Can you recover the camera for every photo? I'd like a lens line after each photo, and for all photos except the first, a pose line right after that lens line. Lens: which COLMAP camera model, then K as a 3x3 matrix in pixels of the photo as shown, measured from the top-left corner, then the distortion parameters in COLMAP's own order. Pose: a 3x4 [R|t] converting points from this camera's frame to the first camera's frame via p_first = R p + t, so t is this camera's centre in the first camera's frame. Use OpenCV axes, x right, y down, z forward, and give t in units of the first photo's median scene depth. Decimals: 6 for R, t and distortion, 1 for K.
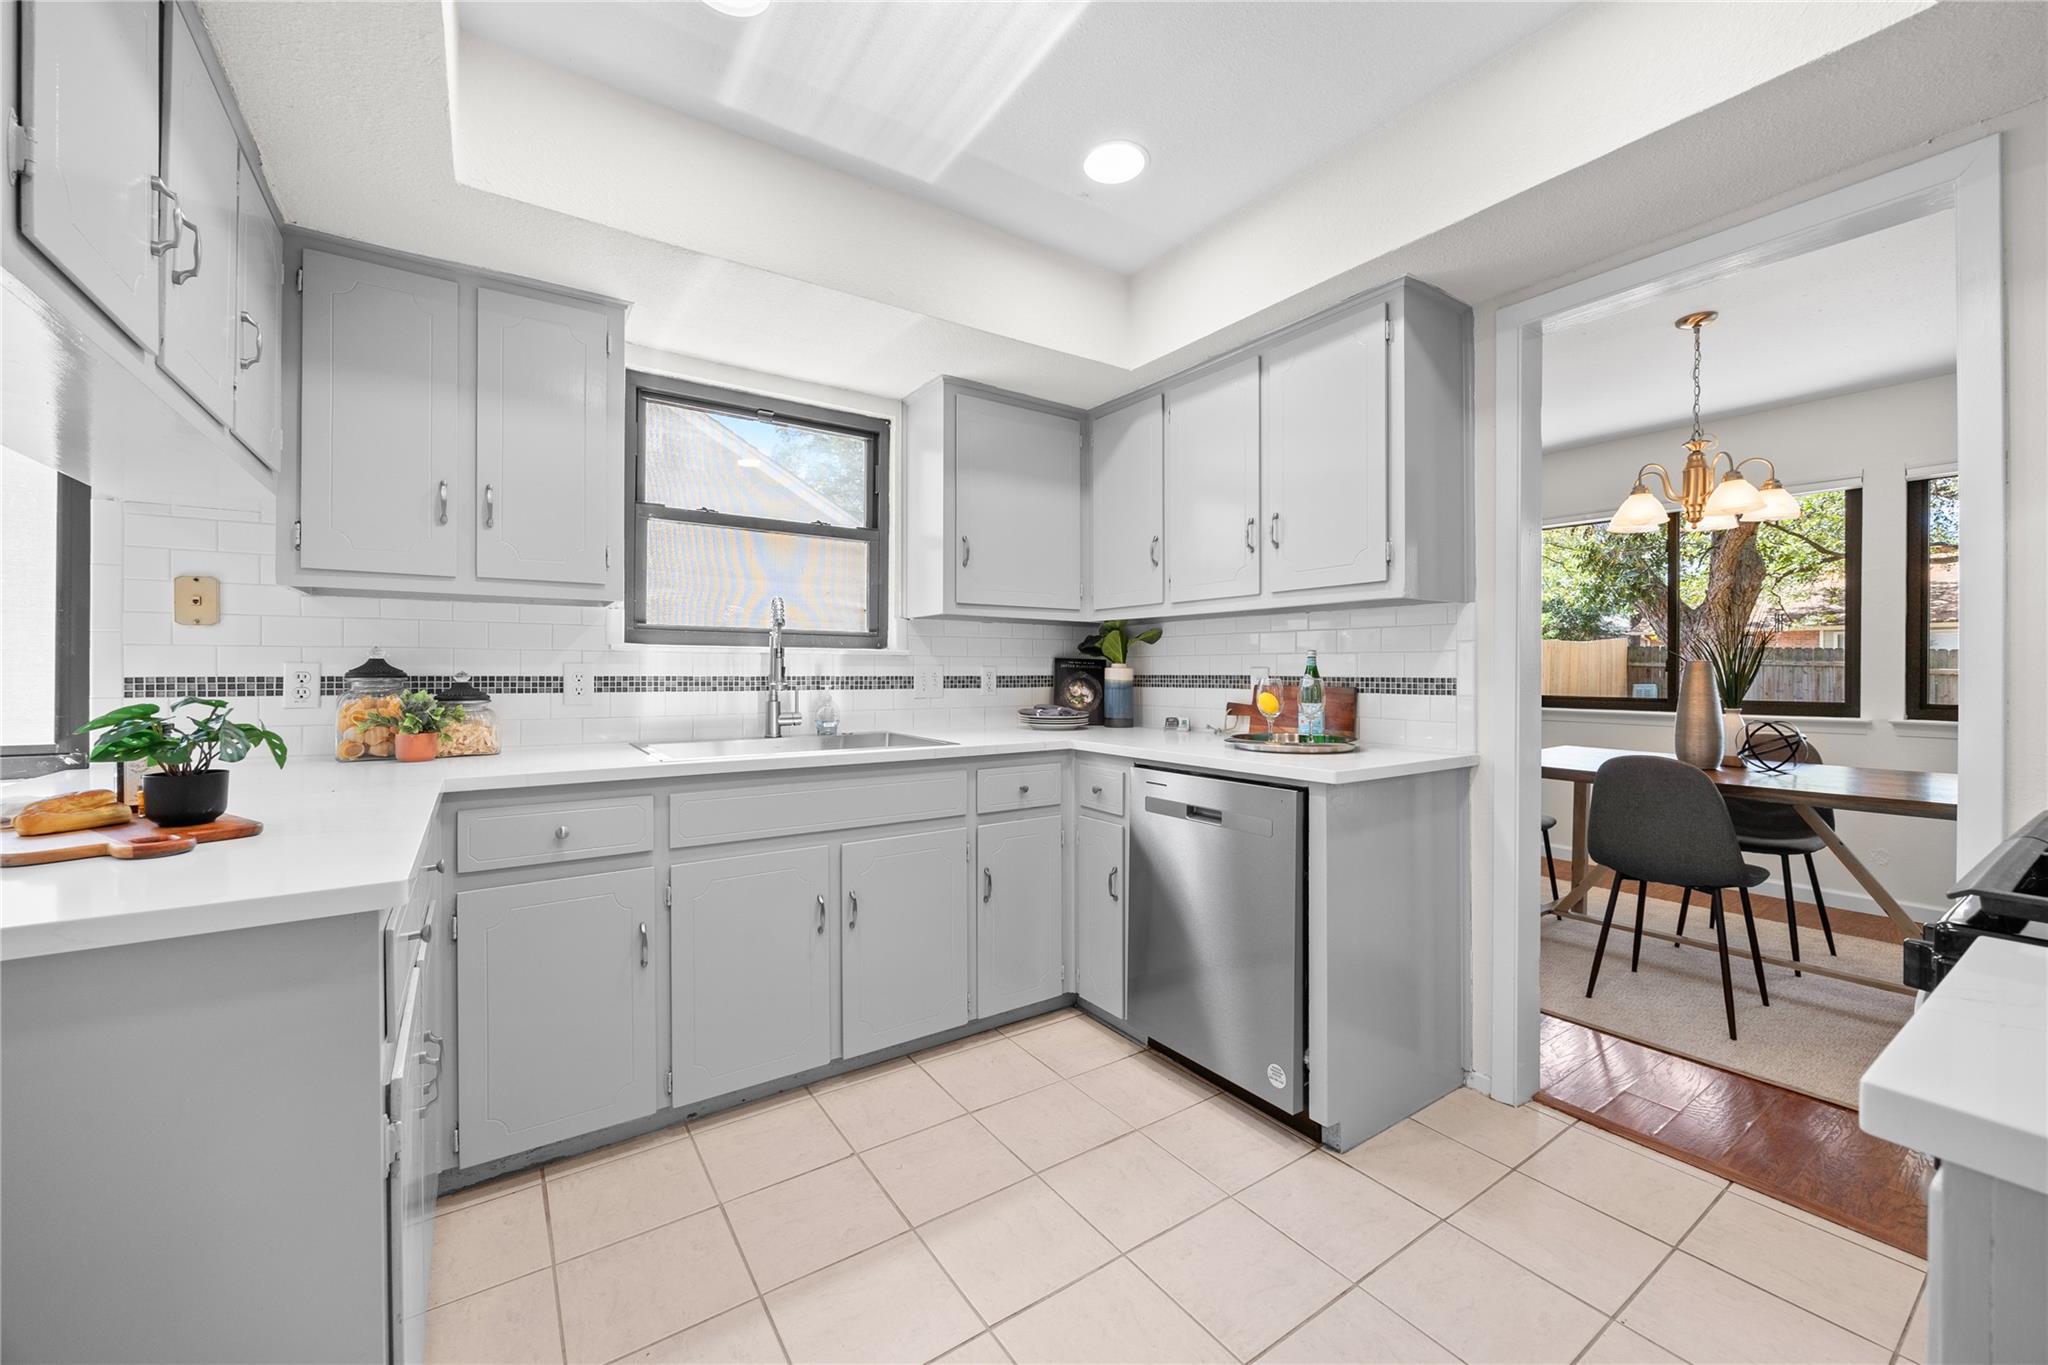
lens RADIAL K [[791.5, 0, 1024.2], [0, 791.5, 661.3], [0, 0, 1]] dist [0.000114, 0.000008]
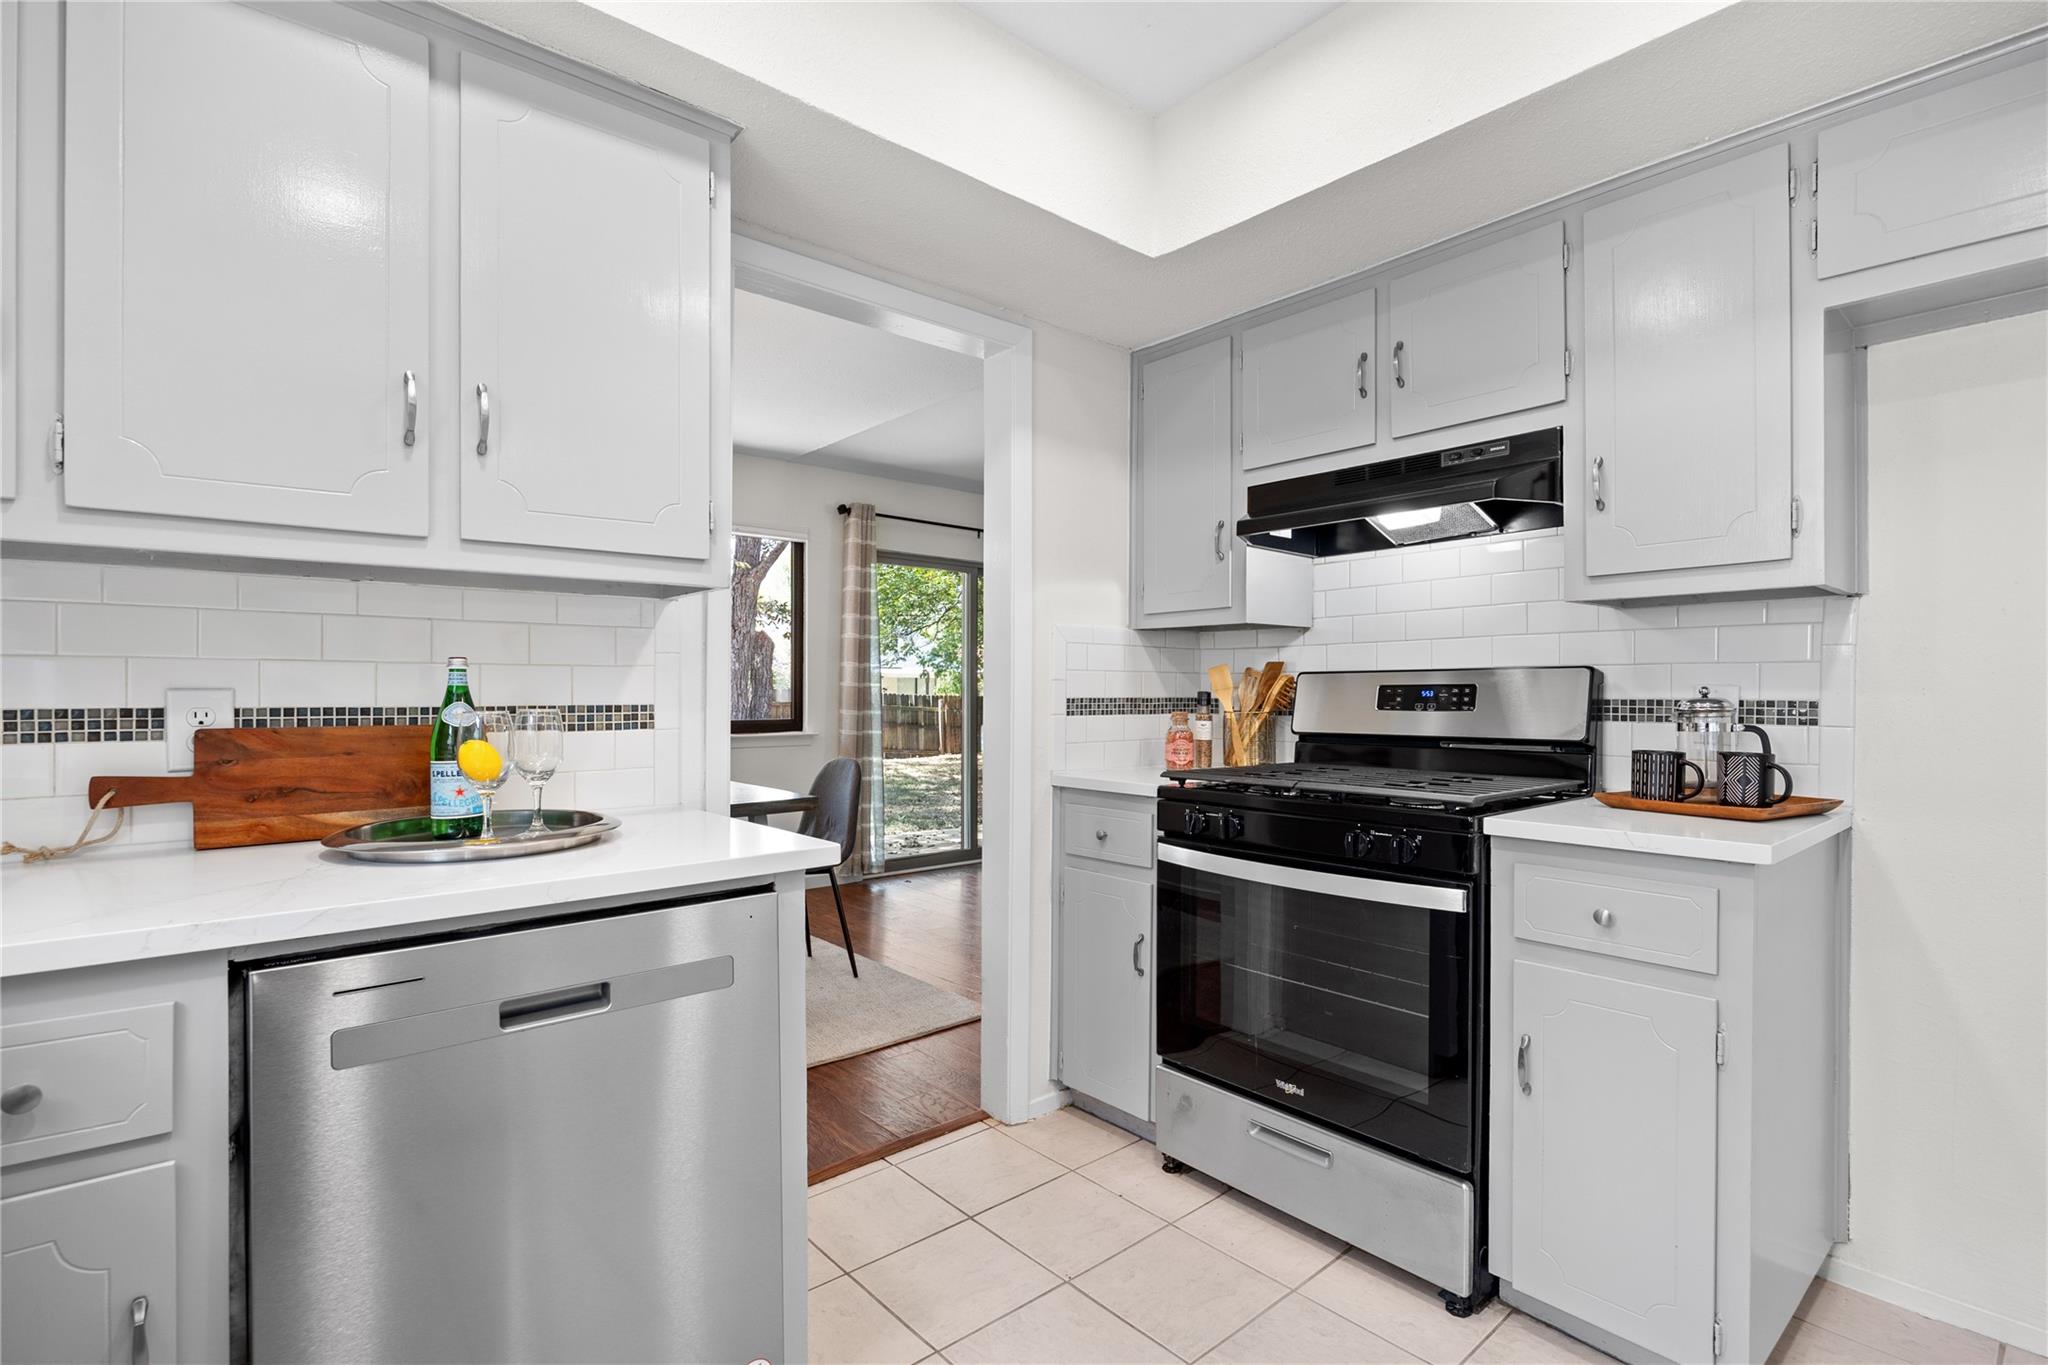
lens RADIAL K [[963.2, 0, 1023.3], [0, 963.2, 691.6], [0, 0, 1]] dist [-0.000238, -0.000033]
pose [[-0.116091, -0.005206, 0.993225, -0.343478], [-0.006064, 0.999971, 0.004533, 0.003957], [-0.993220, -0.005496, -0.116119, 0.741161]]
